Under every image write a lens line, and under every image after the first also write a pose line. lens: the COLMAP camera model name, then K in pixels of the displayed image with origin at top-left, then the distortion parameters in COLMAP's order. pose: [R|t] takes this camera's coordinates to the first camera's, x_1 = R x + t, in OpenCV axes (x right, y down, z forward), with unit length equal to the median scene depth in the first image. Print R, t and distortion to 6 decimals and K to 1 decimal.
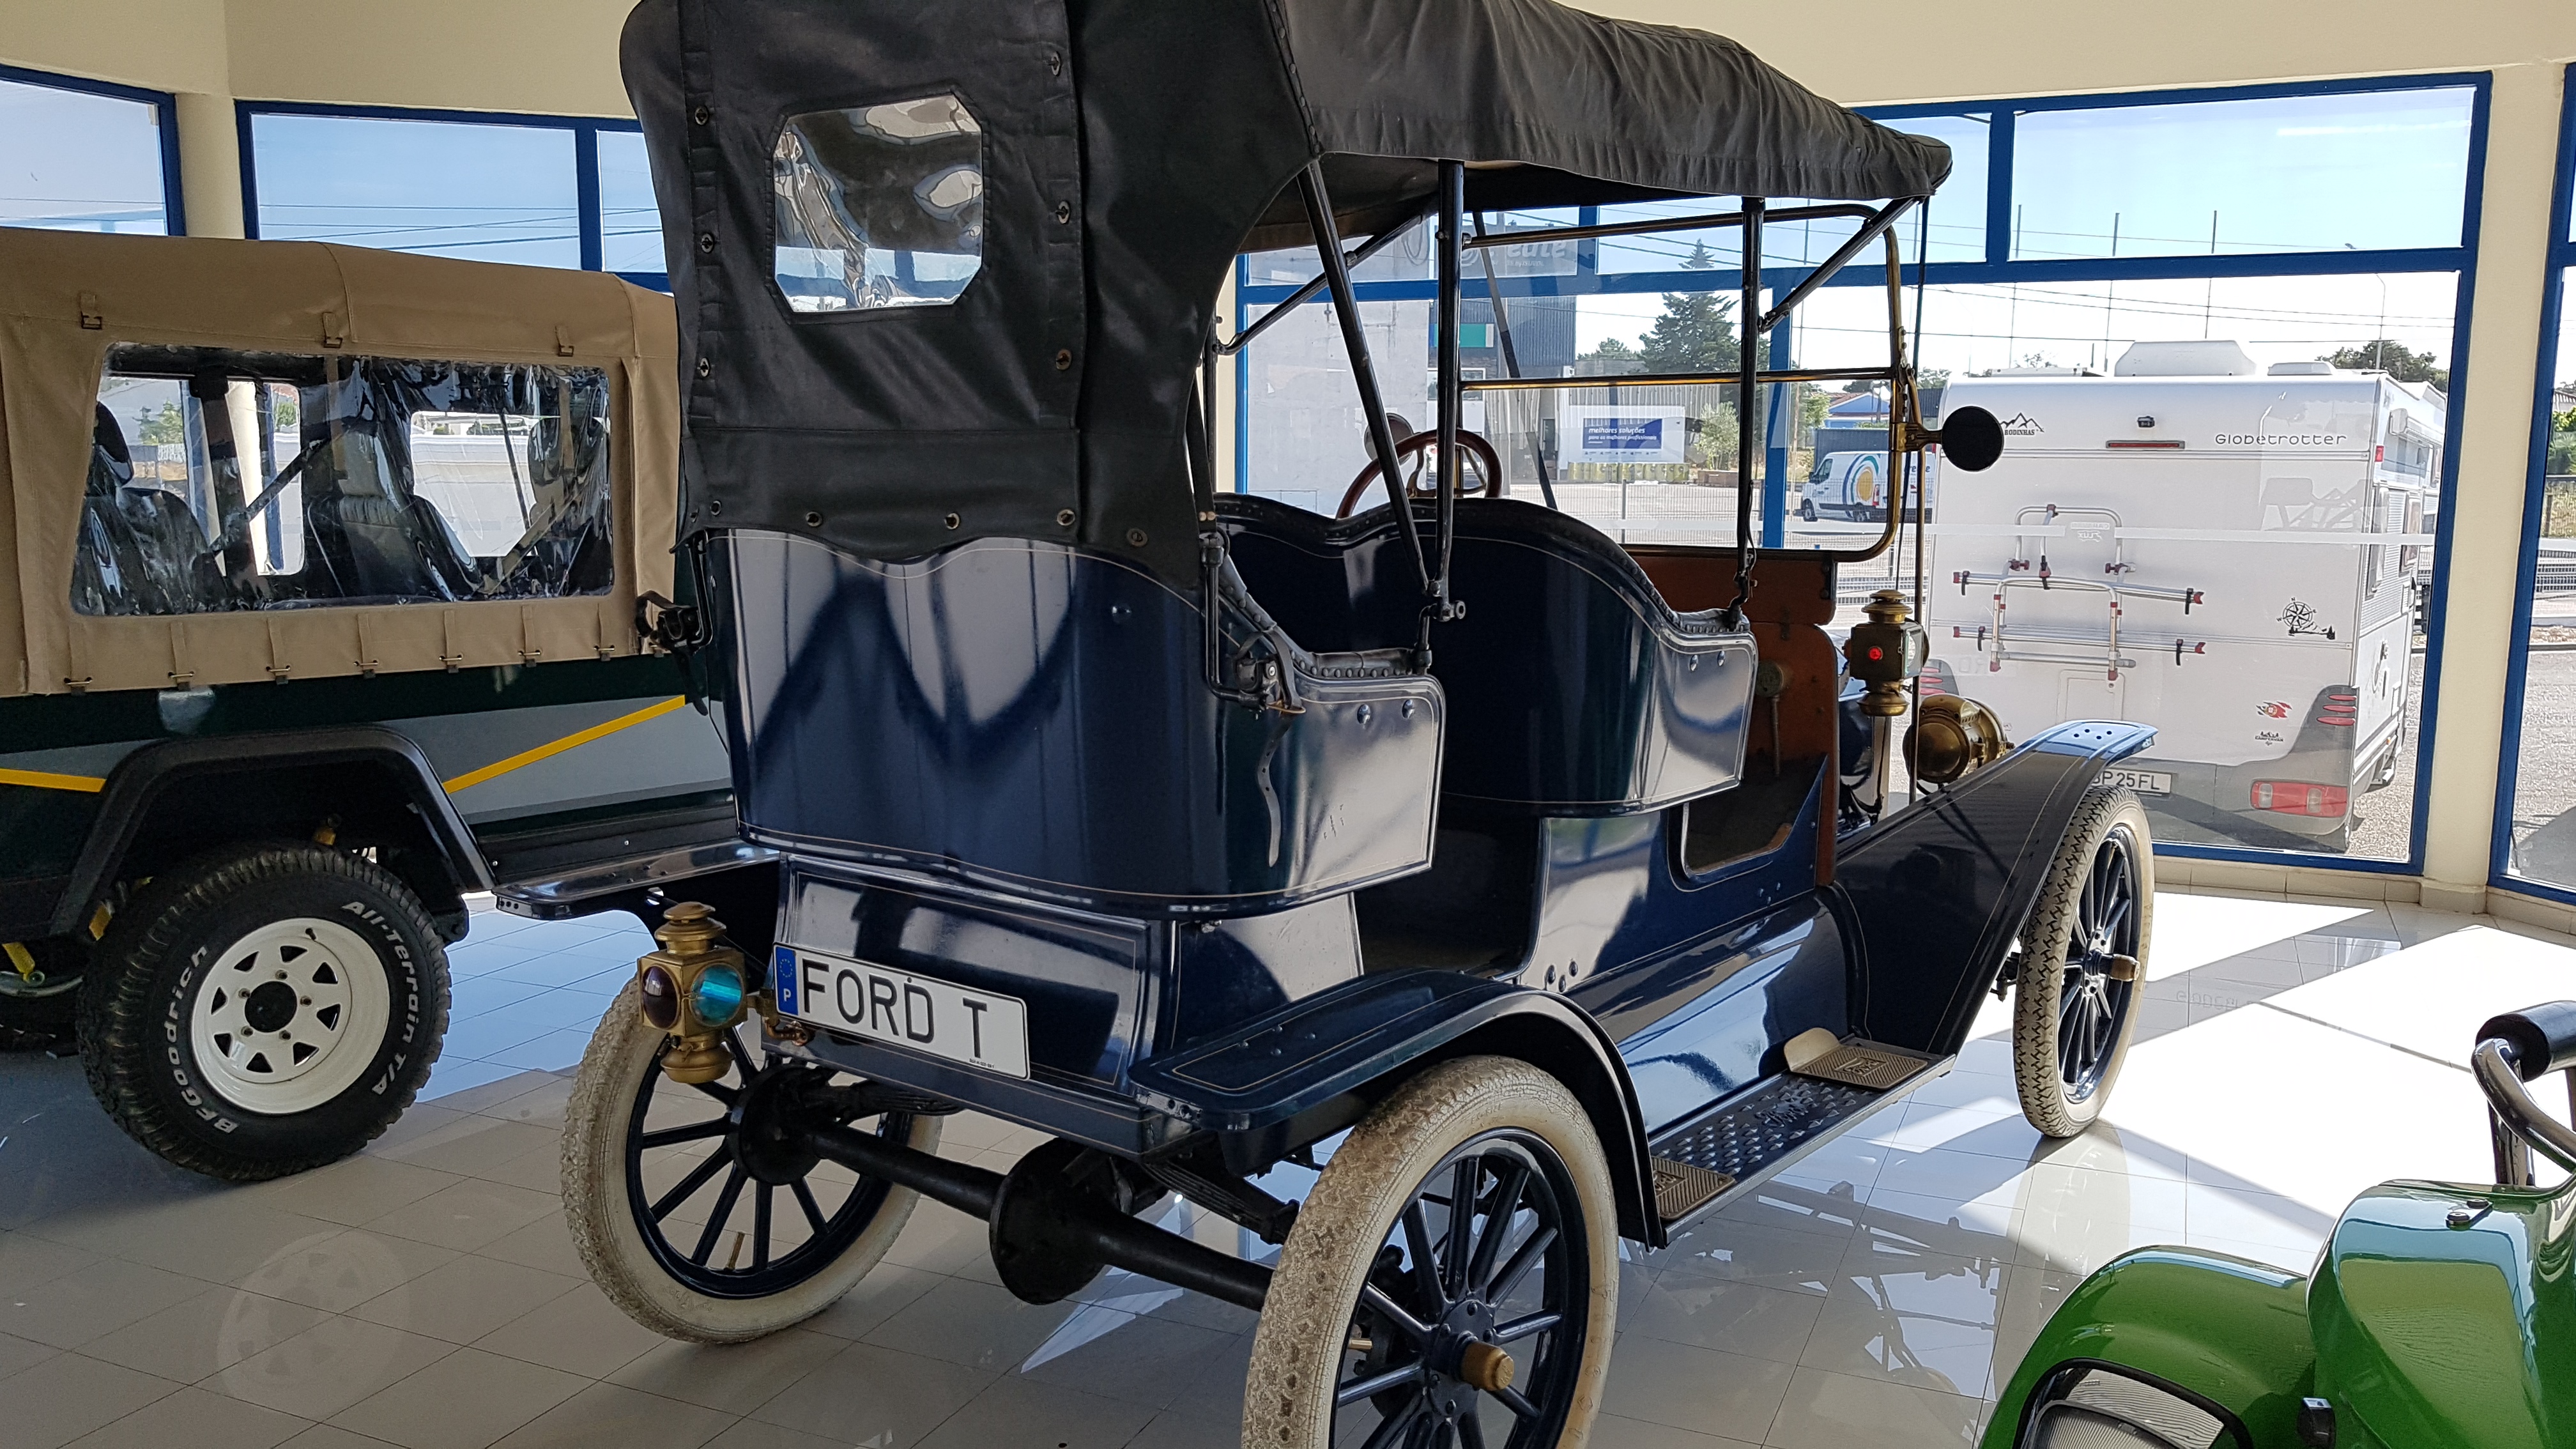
lens RADIAL K [[2017.2, 0, 1288.0], [0, 2017.2, 724.5], [0, 0, 1]] dist [-0.002279, -0.007000]
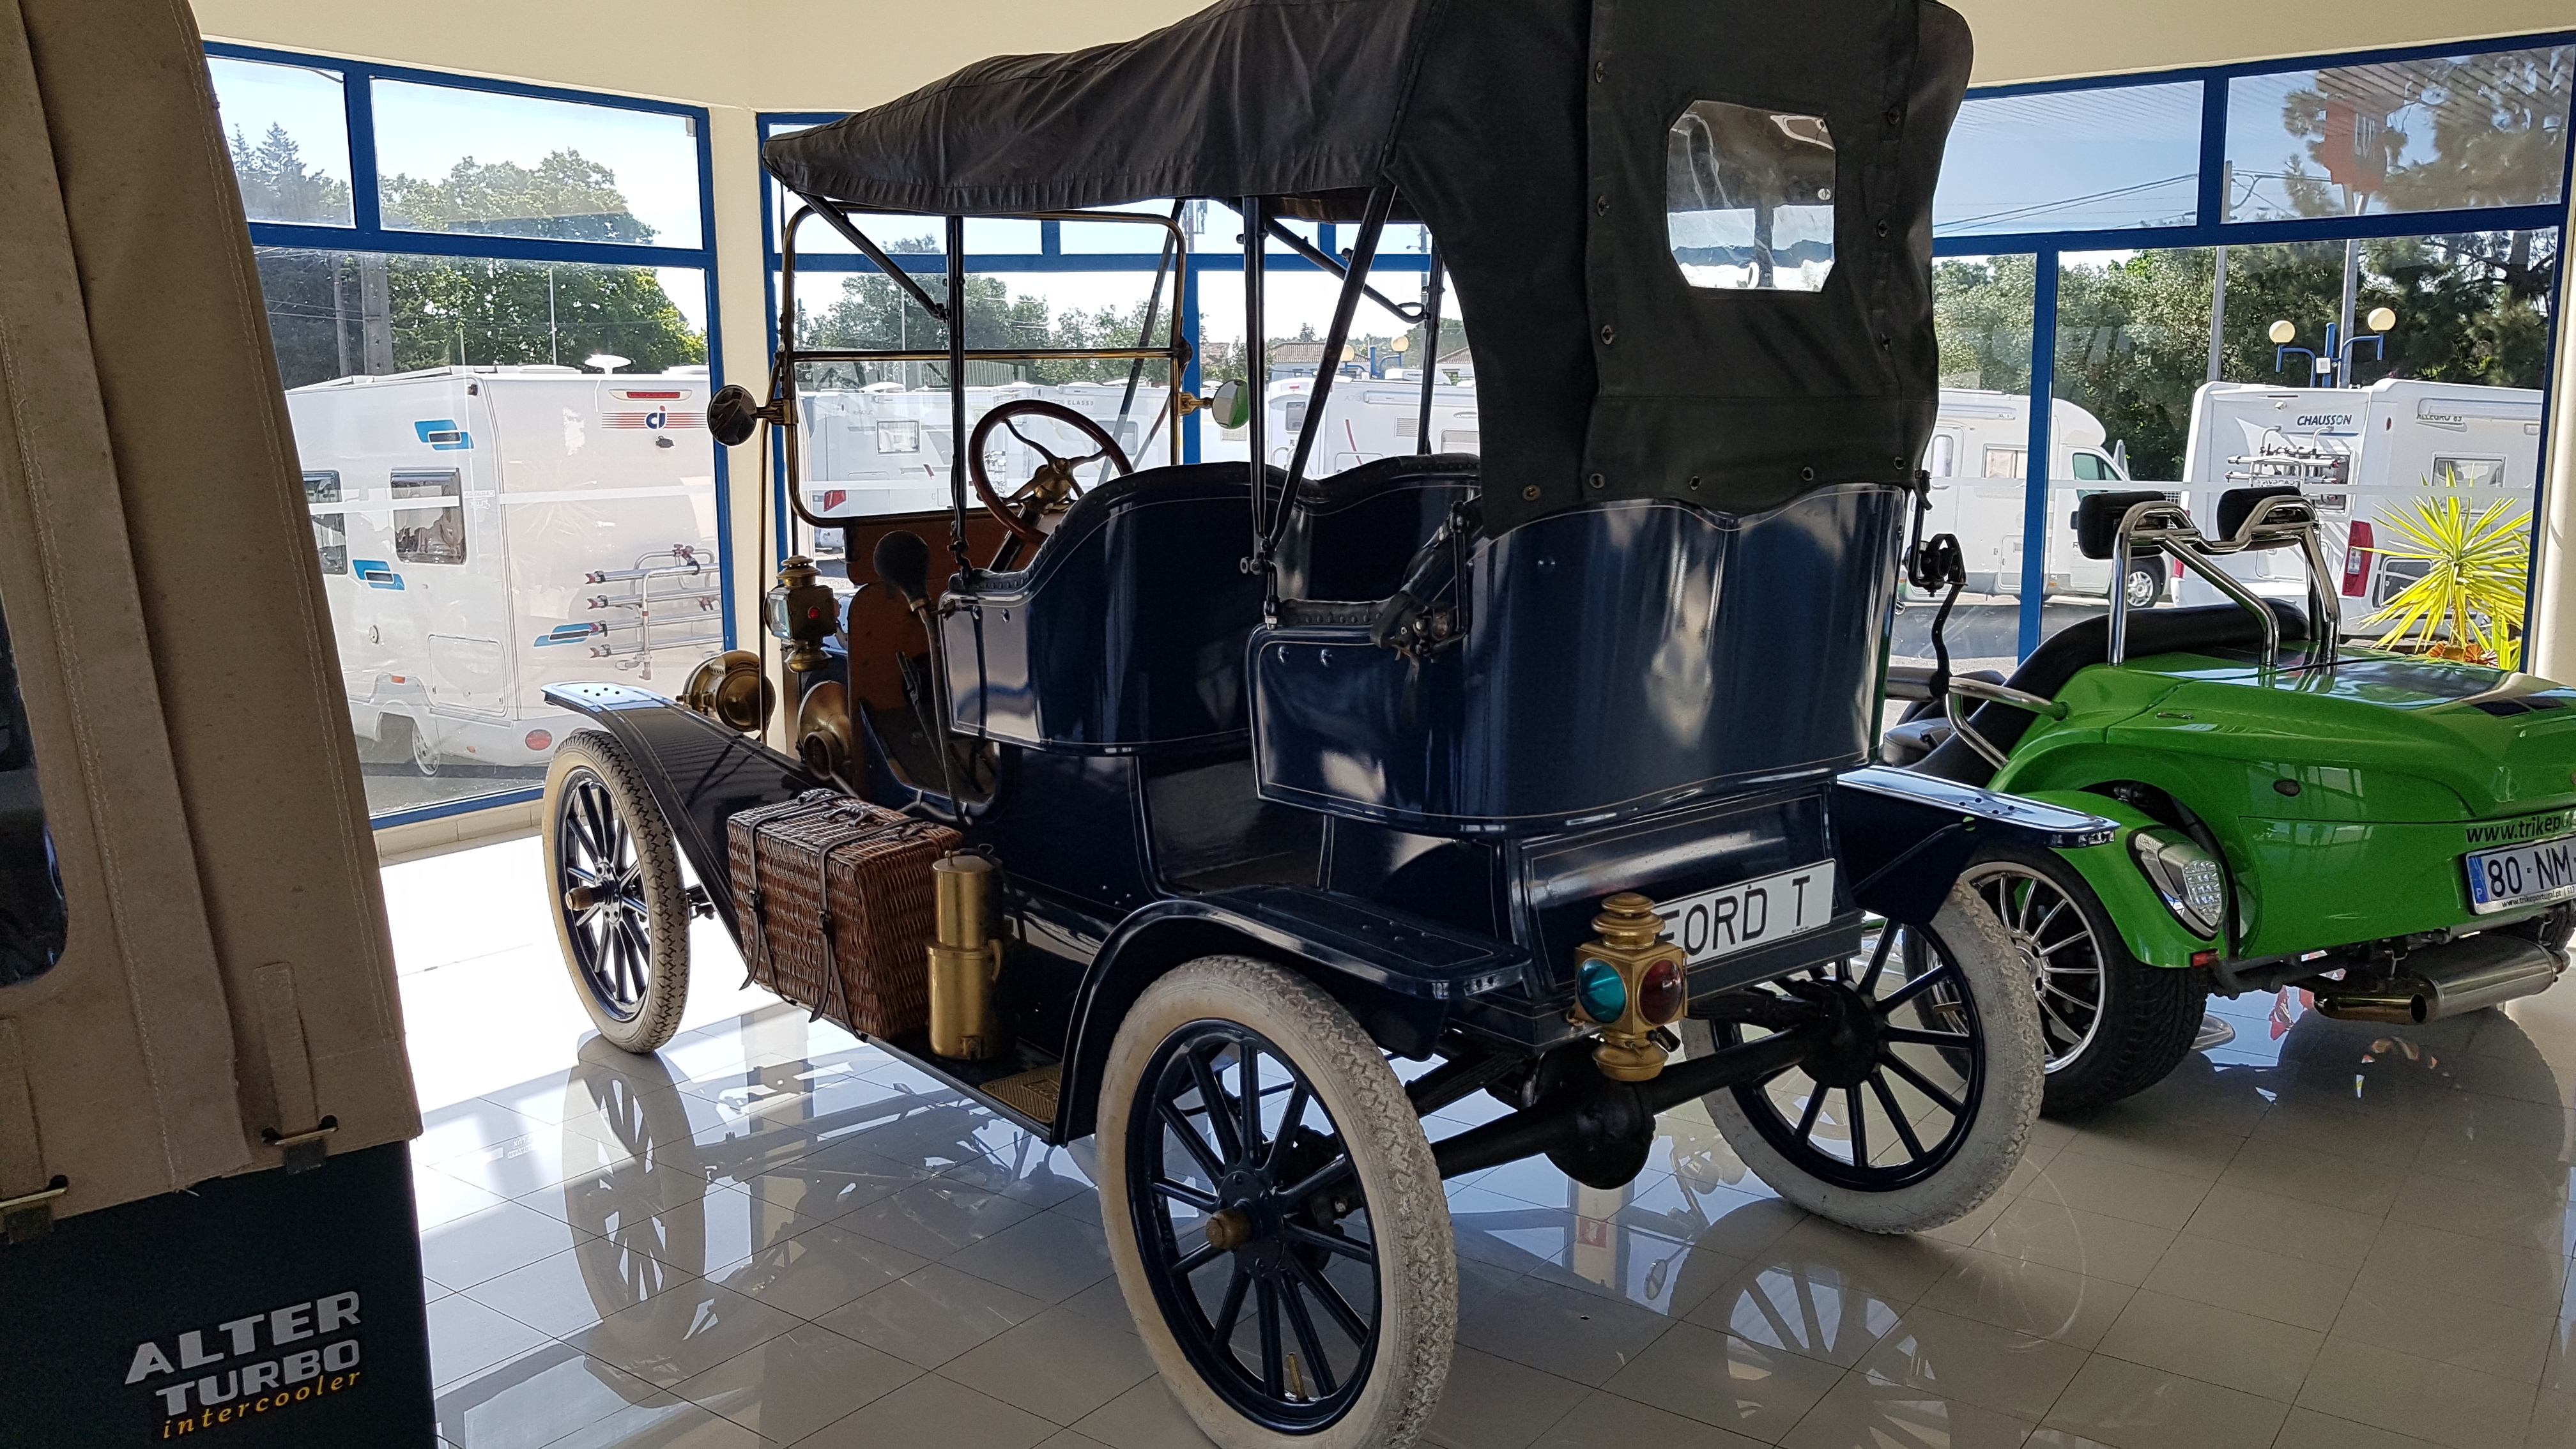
lens RADIAL K [[1996.1, 0, 1229.0], [0, 1996.1, 686.4], [0, 0, 1]] dist [0.010129, -0.003560]
pose [[0.232516, -0.145758, 0.961609, -1.279515], [0.149690, 0.982289, 0.112698, -0.148457], [-0.961004, 0.117739, 0.250216, 0.963990]]
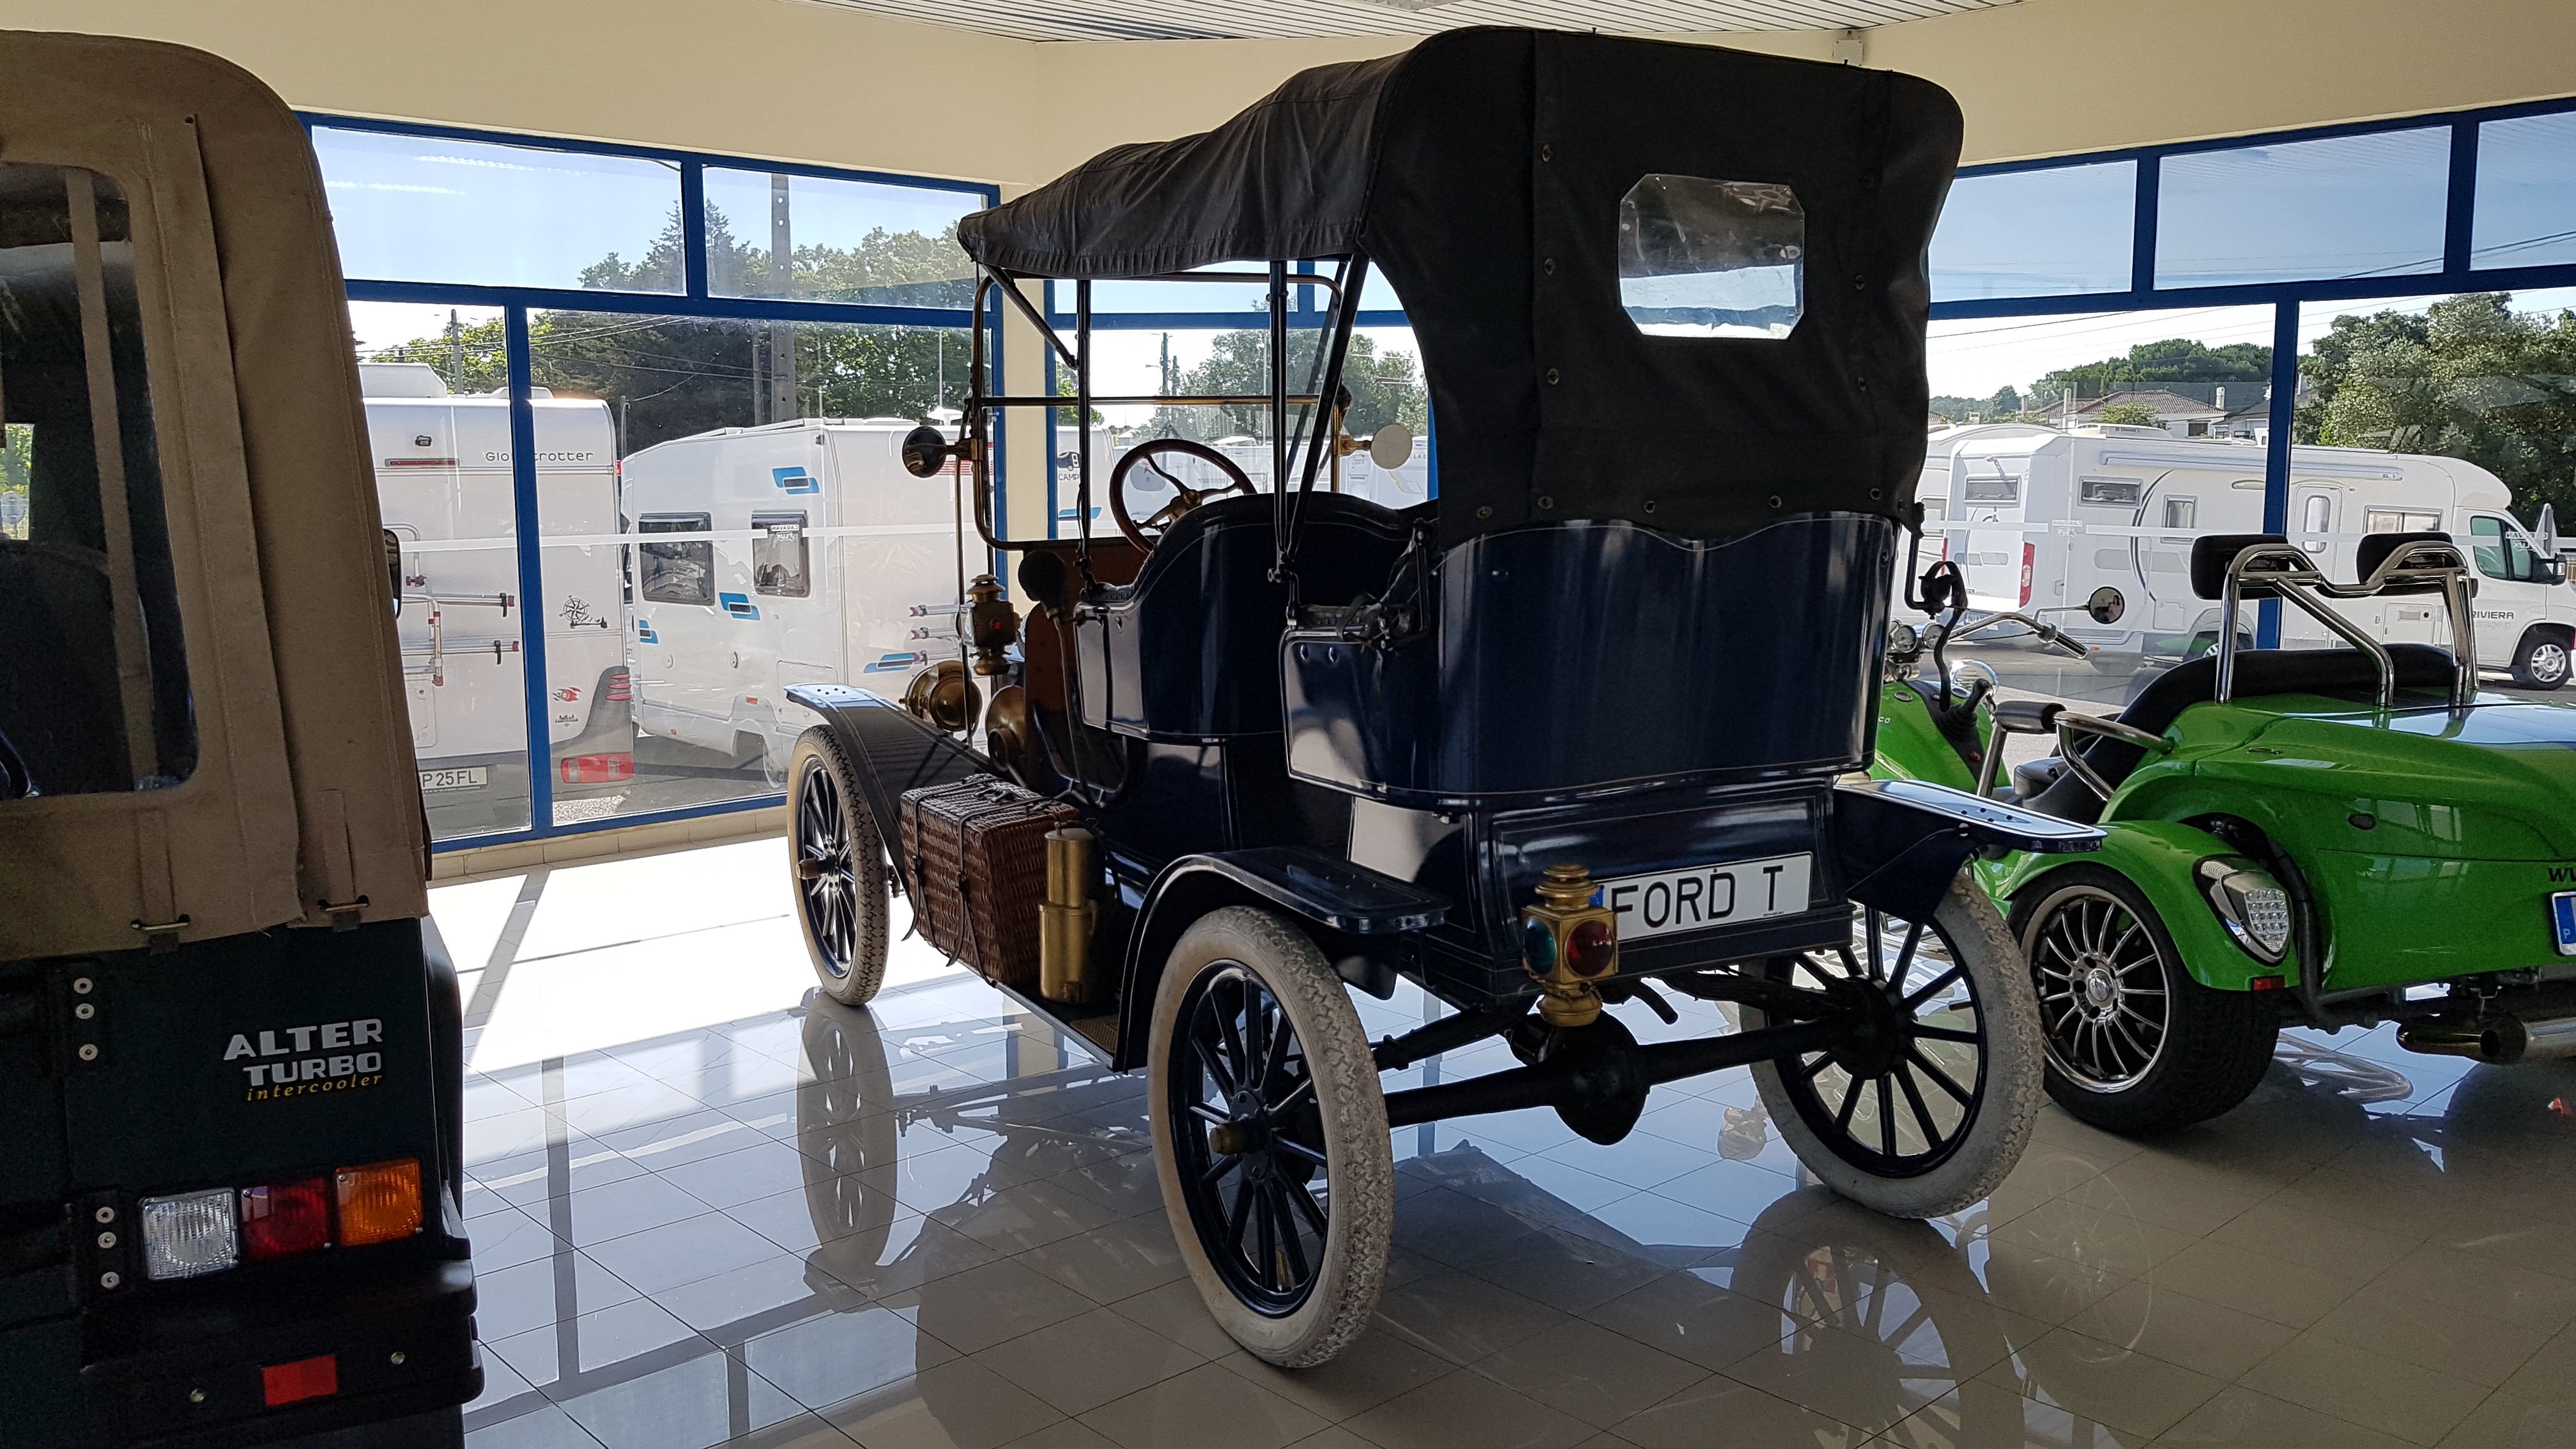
lens RADIAL K [[1996.1, 0, 1229.0], [0, 1996.1, 686.4], [0, 0, 1]] dist [0.010129, -0.003560]
pose [[0.409315, -0.110415, 0.905688, -1.391643], [0.137464, 0.988782, 0.058420, -0.098449], [-0.901979, 0.100587, 0.419901, 0.722203]]
